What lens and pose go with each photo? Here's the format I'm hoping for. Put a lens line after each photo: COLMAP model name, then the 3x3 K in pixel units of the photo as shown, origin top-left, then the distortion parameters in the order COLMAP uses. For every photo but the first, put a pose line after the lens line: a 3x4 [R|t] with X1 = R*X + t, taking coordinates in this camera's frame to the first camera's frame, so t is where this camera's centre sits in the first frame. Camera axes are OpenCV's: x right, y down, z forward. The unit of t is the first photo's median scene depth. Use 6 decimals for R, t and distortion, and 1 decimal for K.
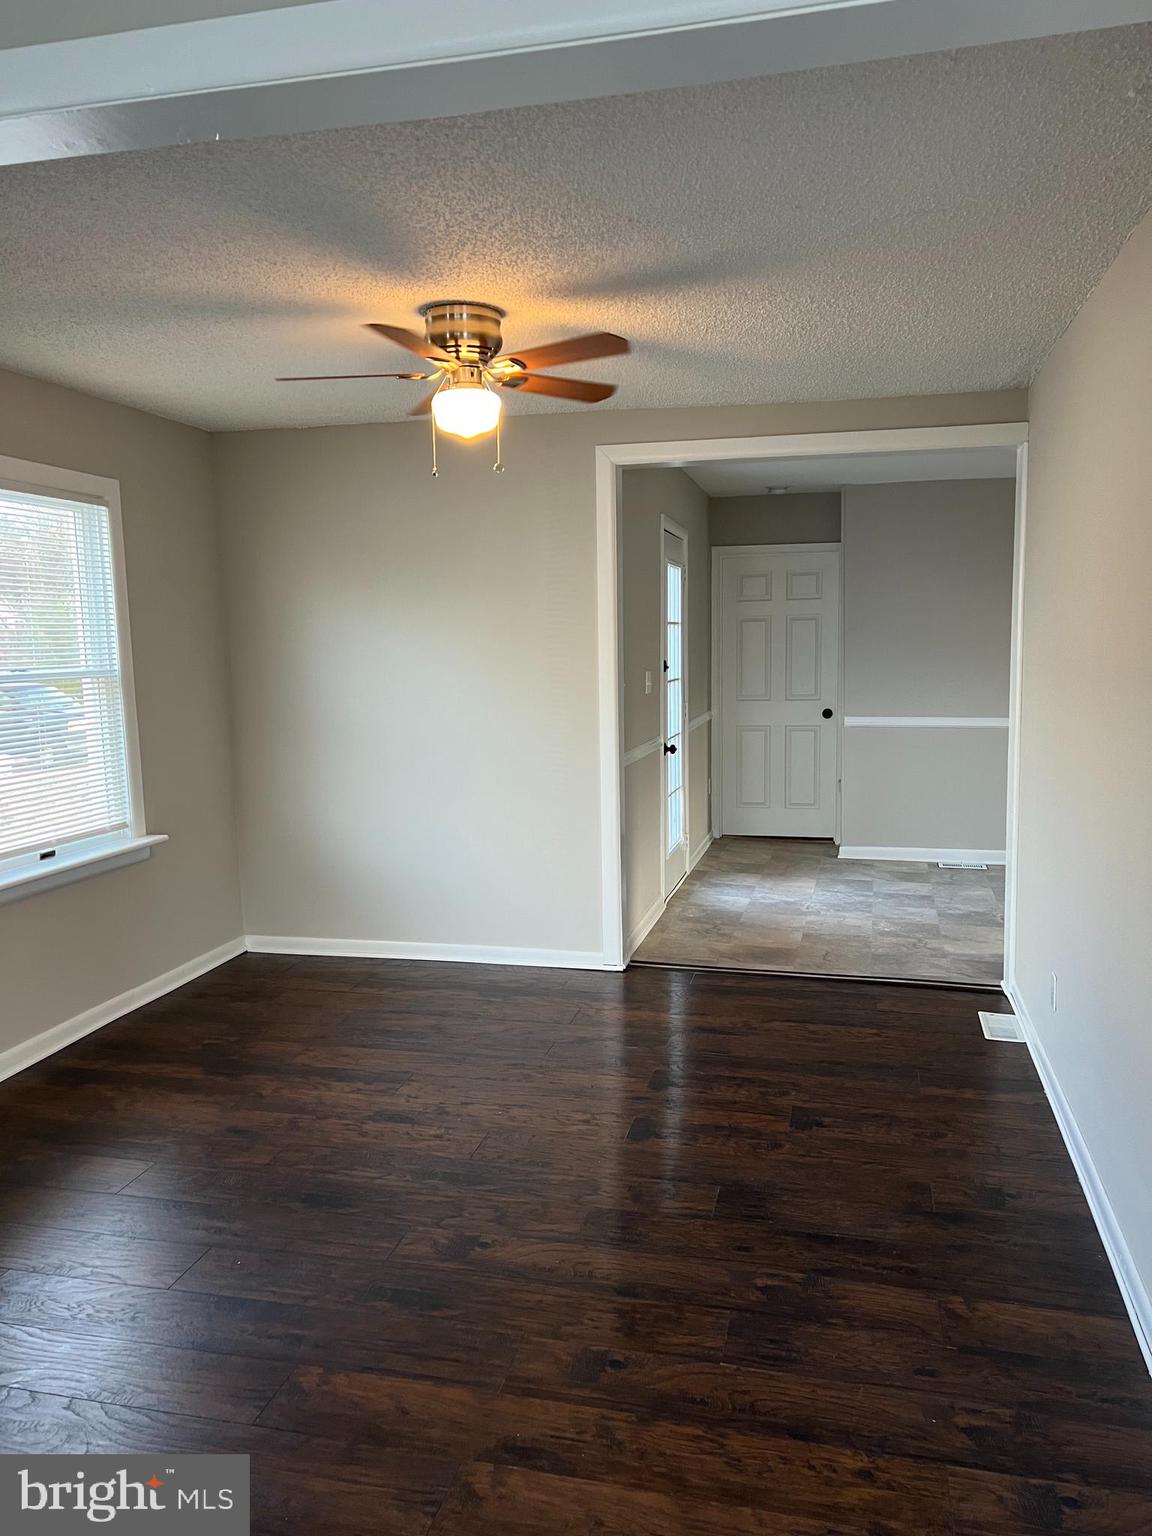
lens RADIAL K [[1195.0, 0, 569.9], [0, 1195.0, 772.7], [0, 0, 1]] dist [0.153811, -0.206406]
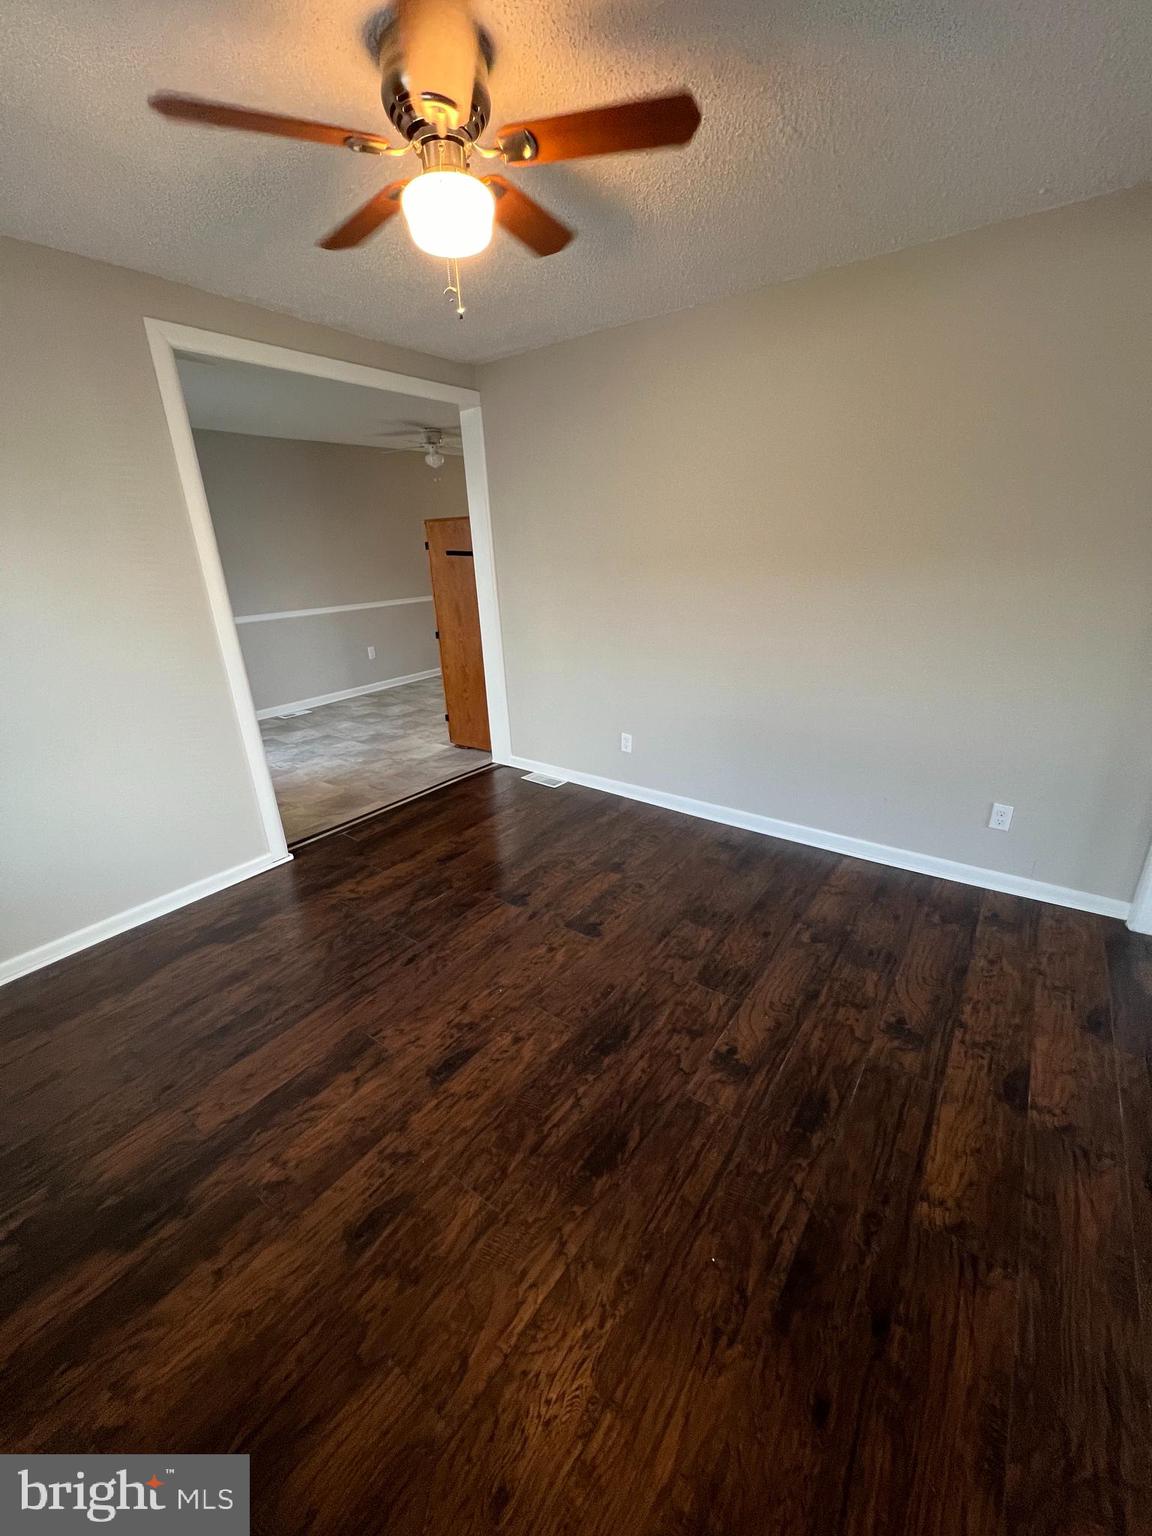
lens RADIAL K [[593.2, 0, 594.9], [0, 593.2, 763.8], [0, 0, 1]] dist [-0.000559, -0.000289]
pose [[0.370135, -0.320400, 0.871977, -0.379265], [0.130107, 0.947269, 0.292838, -0.061195], [-0.919822, 0.005061, 0.392304, 0.601206]]
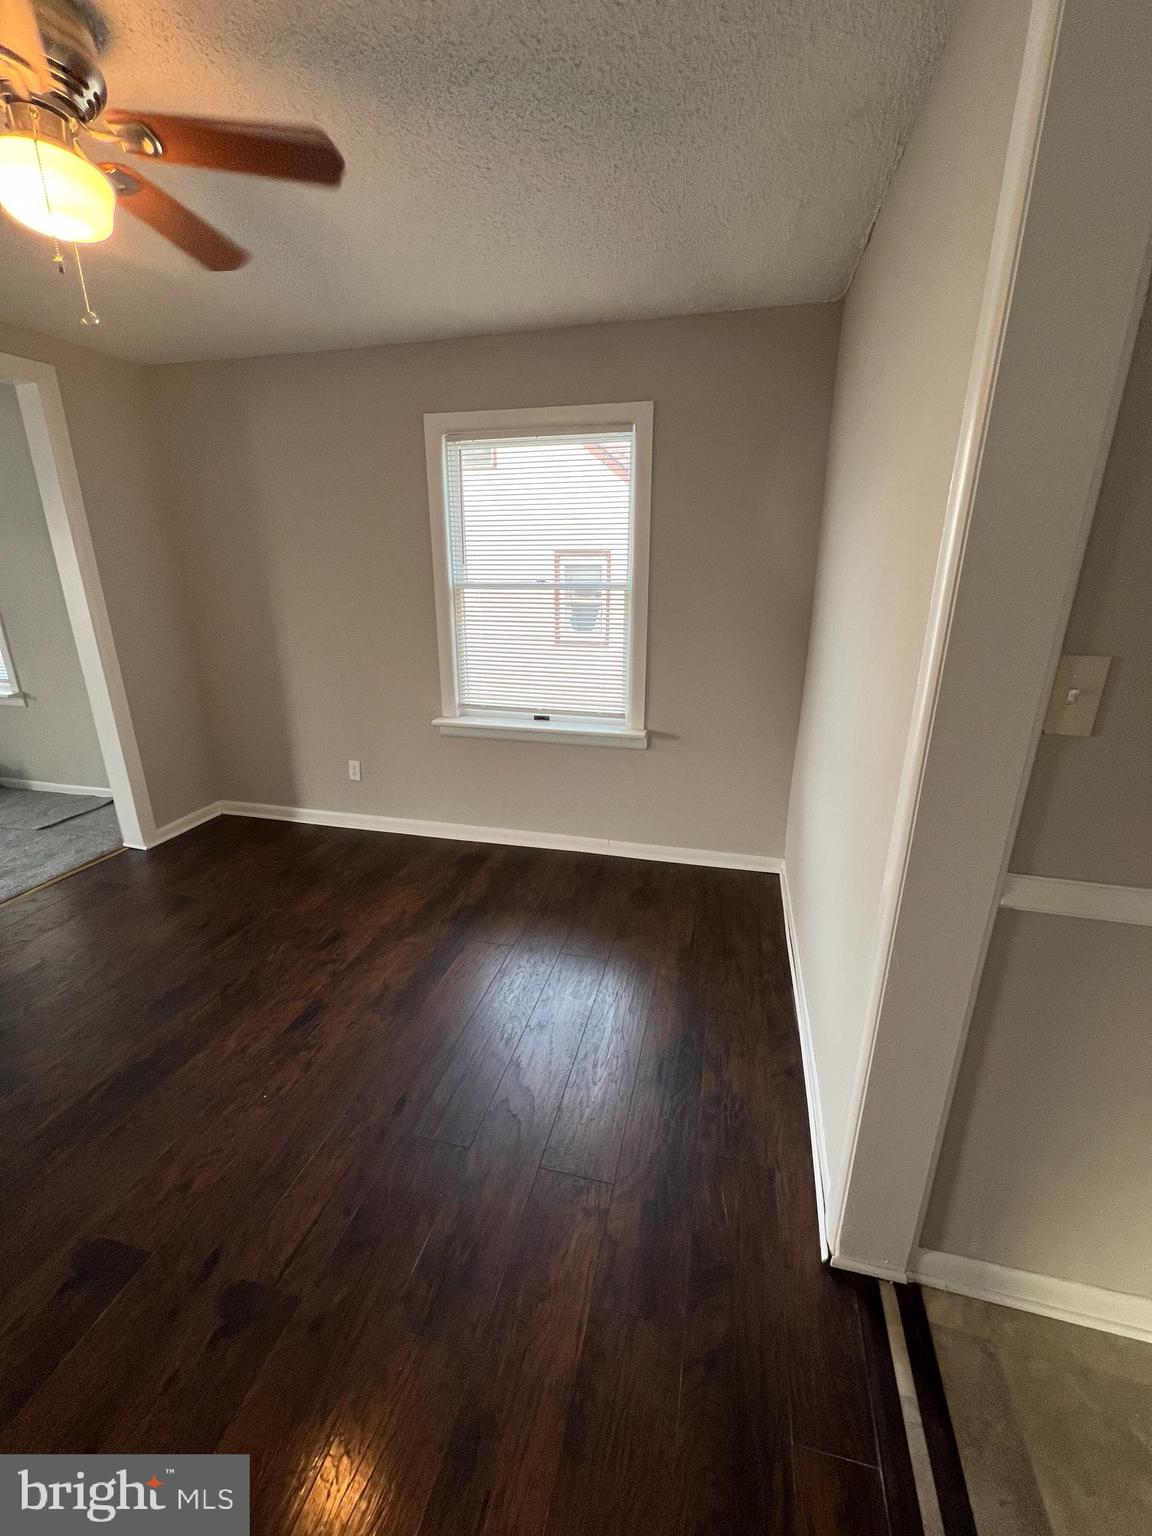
lens RADIAL K [[616.0, 0, 578.6], [0, 616.0, 764.6], [0, 0, 1]] dist [-0.000804, 0.000217]
pose [[-0.018614, 0.335170, -0.941974, 0.258527], [-0.108077, 0.935942, 0.335160, -0.125067], [0.993968, 0.108045, 0.018803, 1.035072]]
